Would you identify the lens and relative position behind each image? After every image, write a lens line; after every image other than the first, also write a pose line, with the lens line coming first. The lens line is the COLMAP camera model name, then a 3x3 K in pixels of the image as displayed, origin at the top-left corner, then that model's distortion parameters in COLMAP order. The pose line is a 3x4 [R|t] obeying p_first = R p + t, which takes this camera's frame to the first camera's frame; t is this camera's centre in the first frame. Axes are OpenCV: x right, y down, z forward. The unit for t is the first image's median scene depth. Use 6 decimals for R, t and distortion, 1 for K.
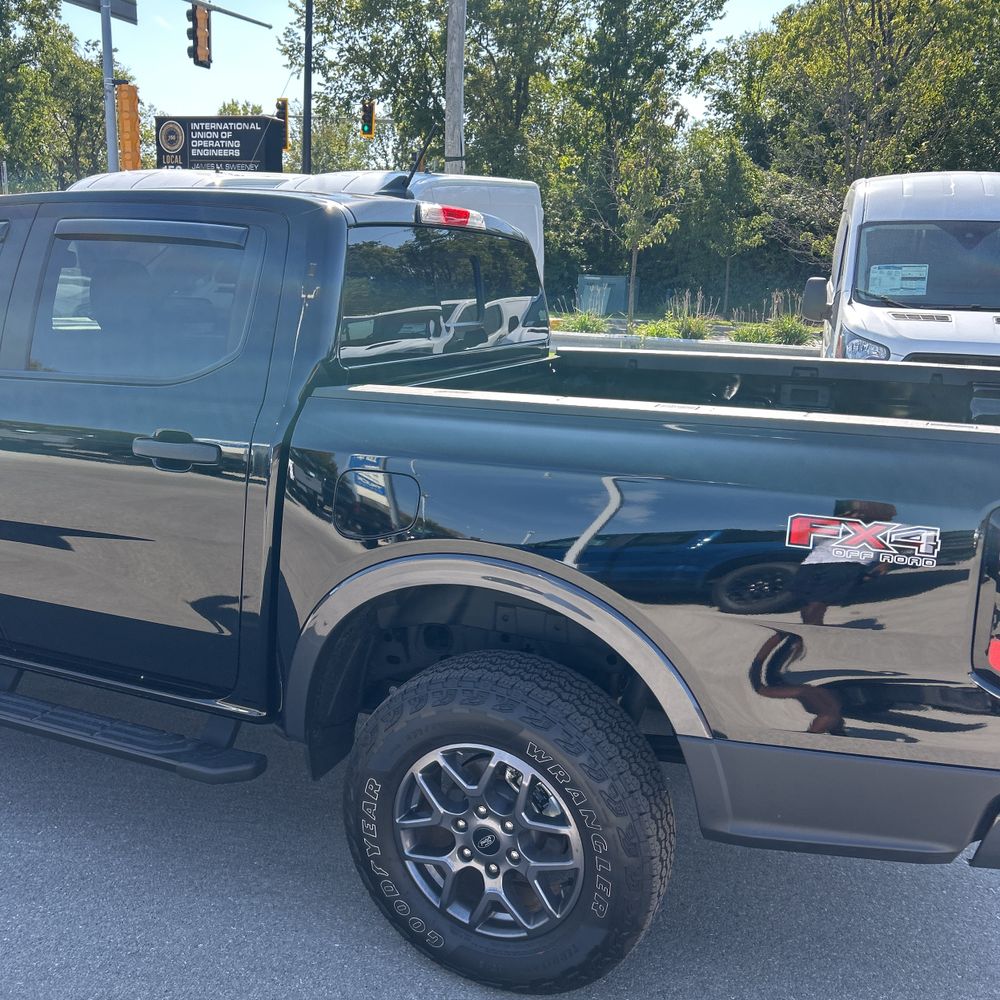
lens RADIAL K [[992.7, 0, 494.4], [0, 992.7, 505.6], [0, 0, 1]] dist [0.026181, -0.033593]
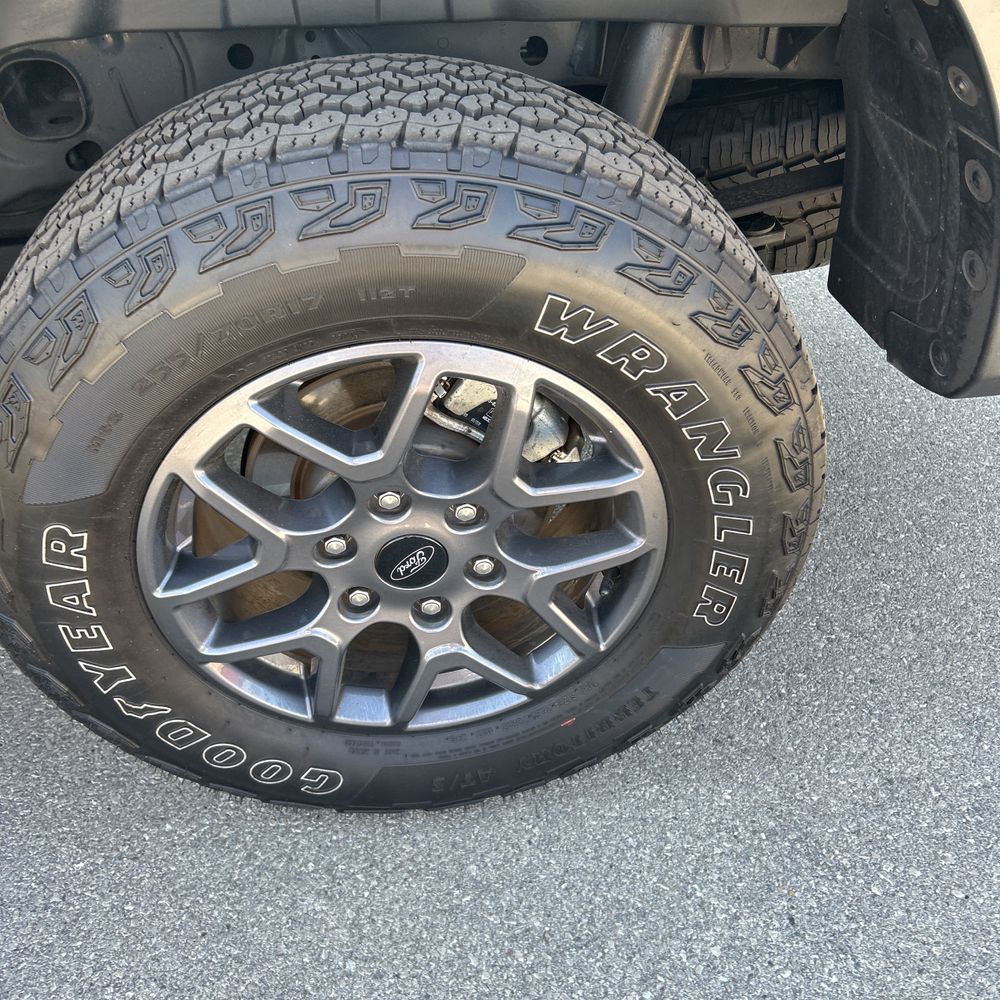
lens RADIAL K [[992.7, 0, 494.4], [0, 992.7, 505.6], [0, 0, 1]] dist [0.026181, -0.033593]
pose [[0.853511, -0.351946, 0.384257, -0.126777], [0.132900, 0.860074, 0.492554, 0.122936], [-0.503842, -0.369332, 0.780857, 0.677599]]
